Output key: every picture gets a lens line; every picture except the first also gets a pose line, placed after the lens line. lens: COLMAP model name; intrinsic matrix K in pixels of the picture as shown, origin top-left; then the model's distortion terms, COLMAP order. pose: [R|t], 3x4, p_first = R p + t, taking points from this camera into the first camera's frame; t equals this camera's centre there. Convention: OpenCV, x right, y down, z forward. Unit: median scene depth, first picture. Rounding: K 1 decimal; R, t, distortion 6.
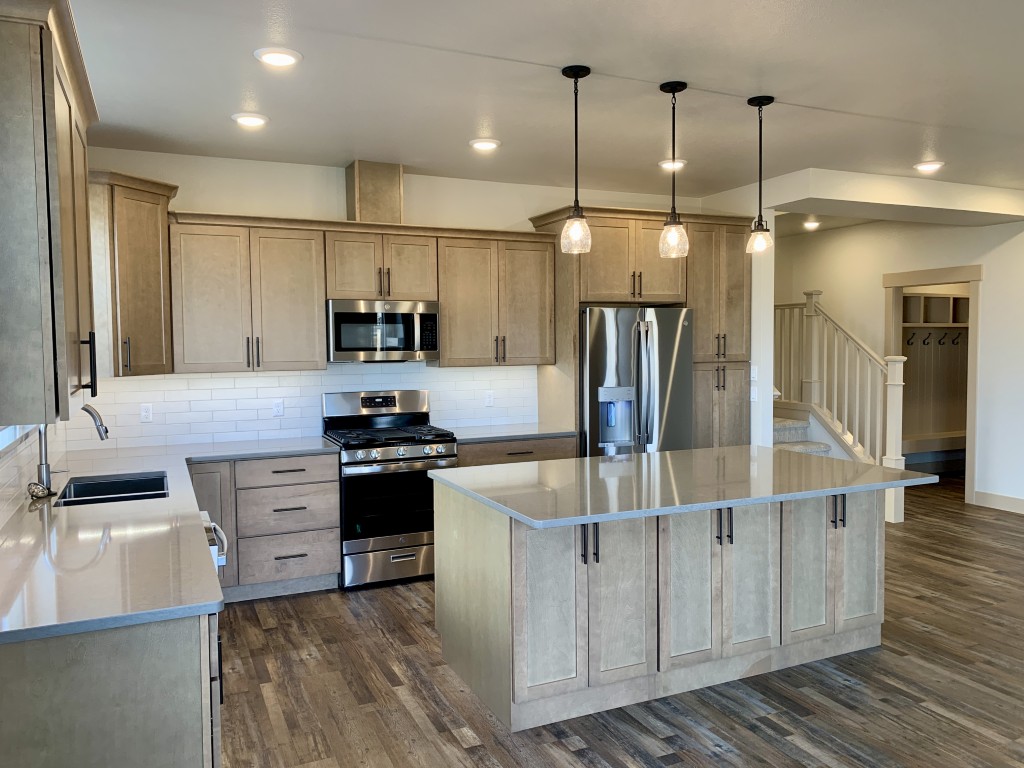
lens RADIAL K [[782.6, 0, 515.5], [0, 782.6, 381.0], [0, 0, 1]] dist [0.034480, -0.038493]
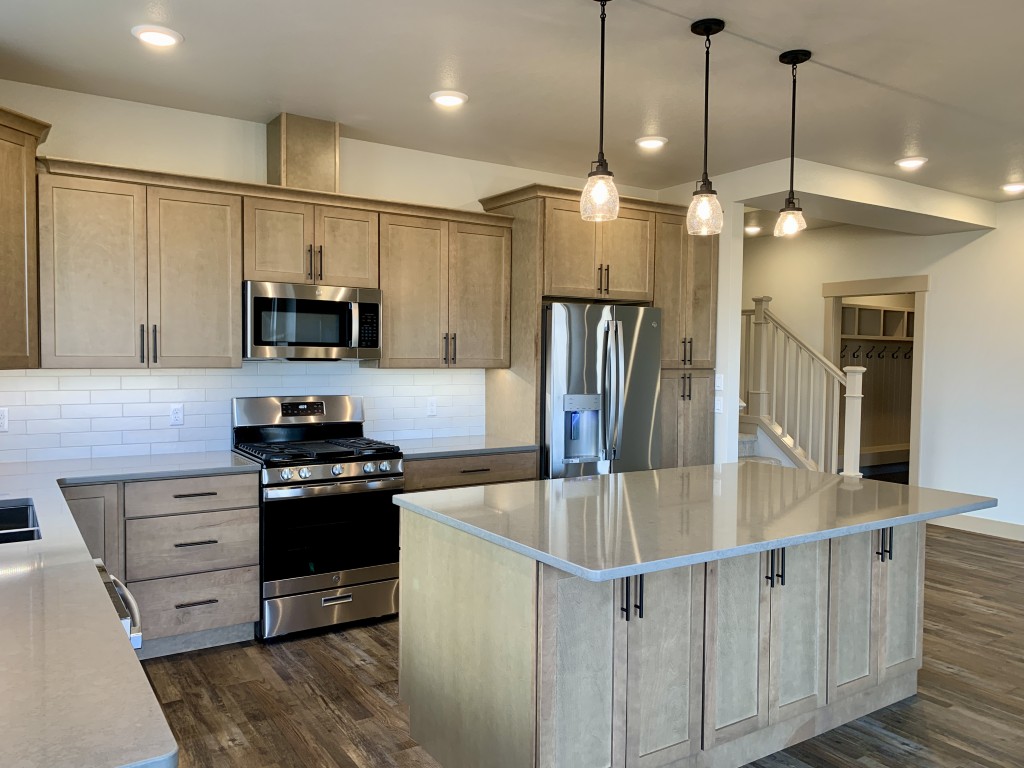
lens RADIAL K [[782.6, 0, 506.8], [0, 782.6, 387.5], [0, 0, 1]] dist [0.034480, -0.038493]
pose [[0.989321, 0.013841, 0.145092, -0.093716], [-0.012772, 0.999884, -0.008293, 0.009367], [-0.145190, 0.006352, 0.989383, 0.169718]]
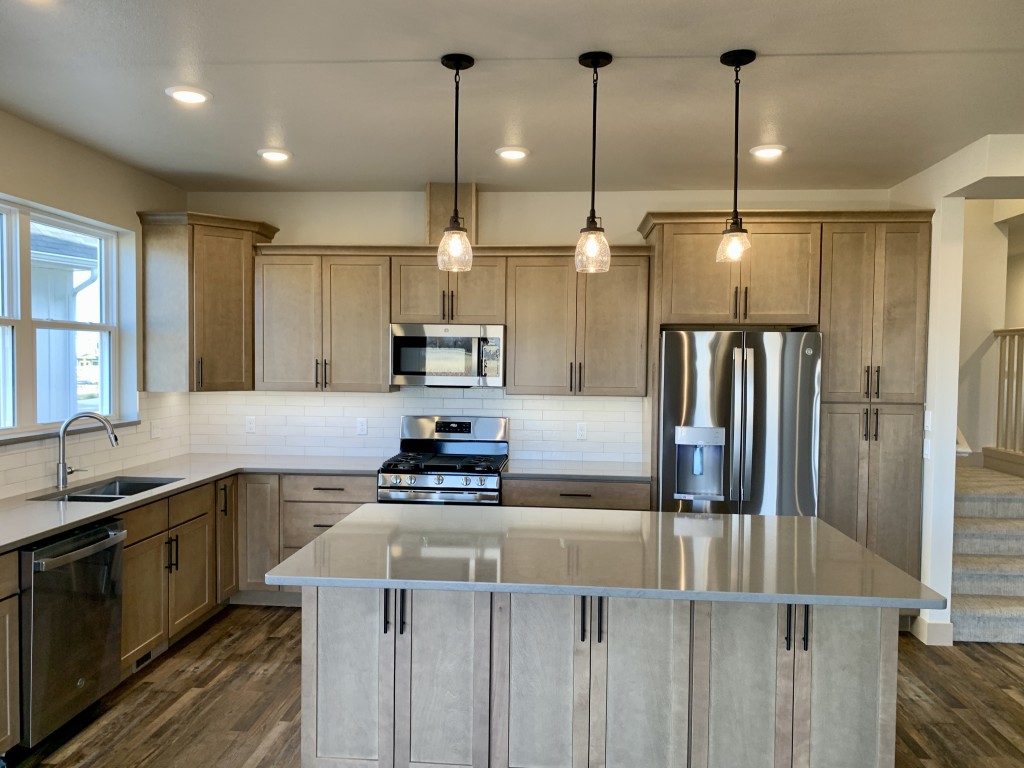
lens RADIAL K [[782.6, 0, 505.6], [0, 782.6, 393.1], [0, 0, 1]] dist [0.034480, -0.038493]
pose [[0.871297, 0.040882, -0.489050, 0.406732], [-0.045178, 0.998974, 0.003019, -0.025029], [0.488672, 0.019464, 0.872250, 0.202982]]
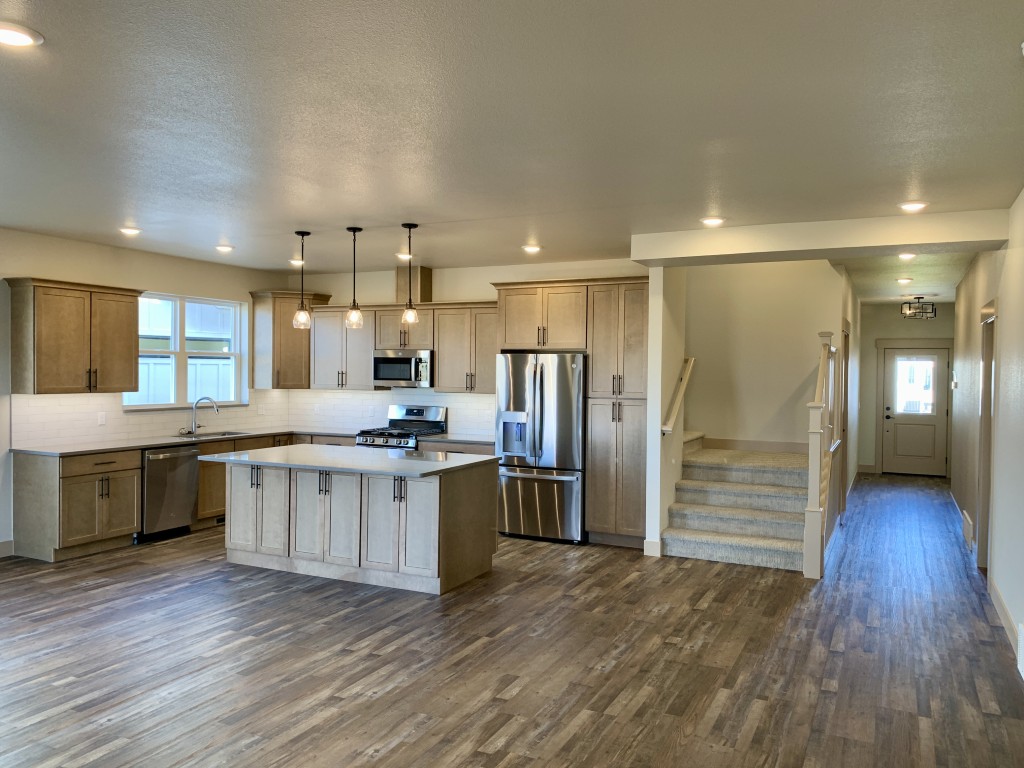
lens RADIAL K [[782.6, 0, 507.6], [0, 782.6, 386.5], [0, 0, 1]] dist [0.034480, -0.038493]
pose [[0.629615, 0.032588, -0.776223, 1.348977], [-0.056917, 0.998370, -0.004253, -0.034369], [0.774819, 0.046858, 0.630444, 0.153827]]
